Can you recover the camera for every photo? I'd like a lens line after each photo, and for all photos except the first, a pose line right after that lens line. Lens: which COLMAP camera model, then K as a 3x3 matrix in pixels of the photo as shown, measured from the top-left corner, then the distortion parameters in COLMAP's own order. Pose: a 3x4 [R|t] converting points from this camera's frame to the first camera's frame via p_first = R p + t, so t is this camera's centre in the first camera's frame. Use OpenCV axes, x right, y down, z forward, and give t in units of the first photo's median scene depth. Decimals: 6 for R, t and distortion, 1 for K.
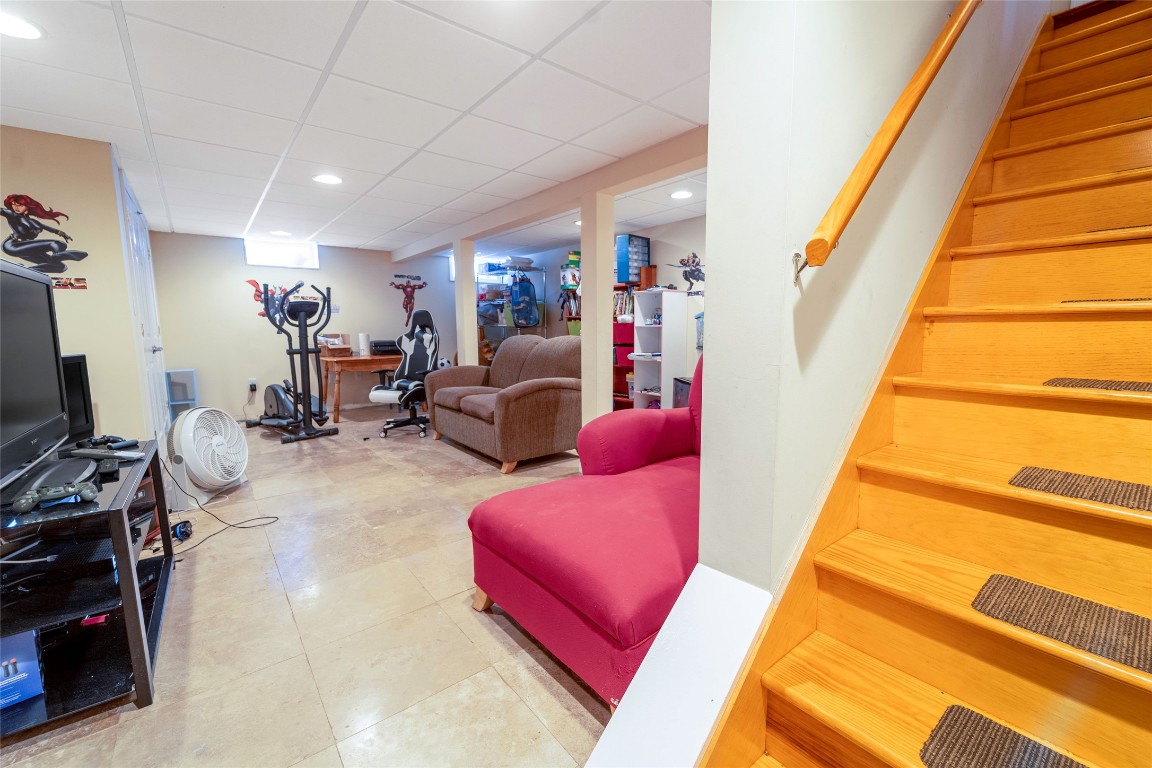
lens RADIAL K [[469.5, 0, 574.1], [0, 469.5, 384.8], [0, 0, 1]] dist [0.000368, 0.000142]
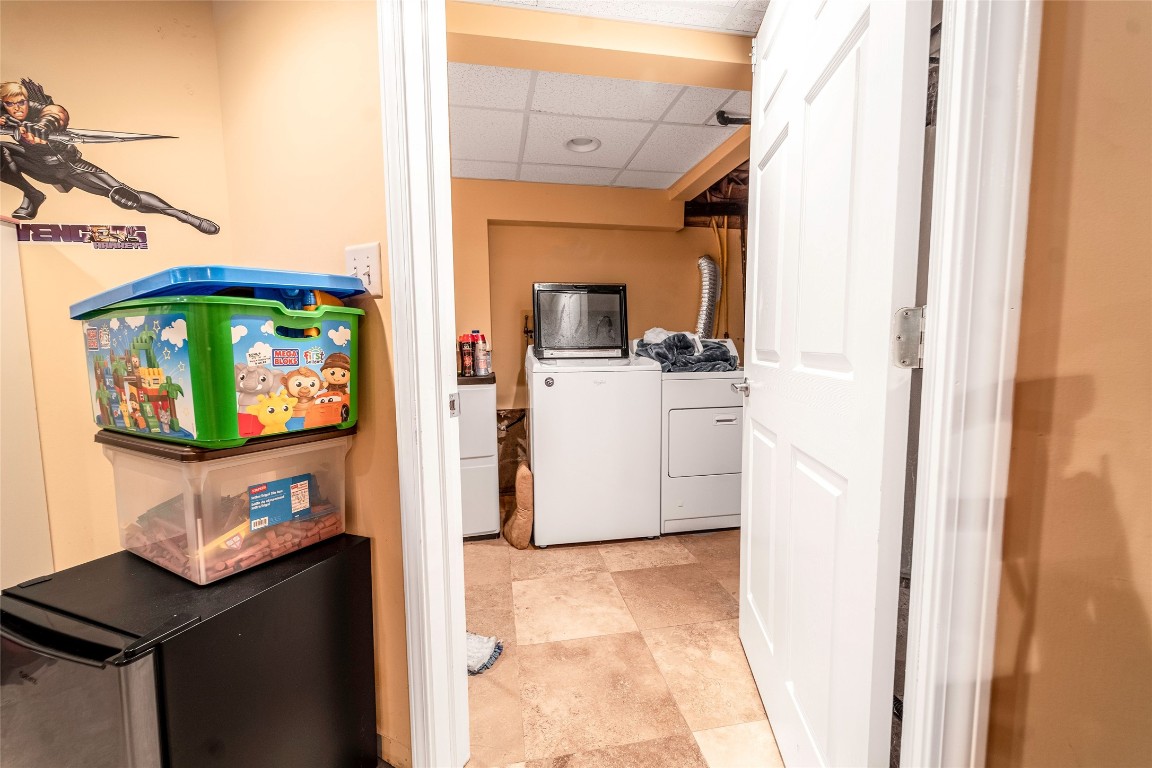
lens RADIAL K [[469.5, 0, 578.0], [0, 469.5, 383.8], [0, 0, 1]] dist [0.000368, 0.000142]
pose [[0.473324, -0.071395, 0.877990, 0.155349], [0.114817, 0.993207, 0.018866, -0.078996], [-0.873374, 0.091879, 0.478306, 0.616048]]
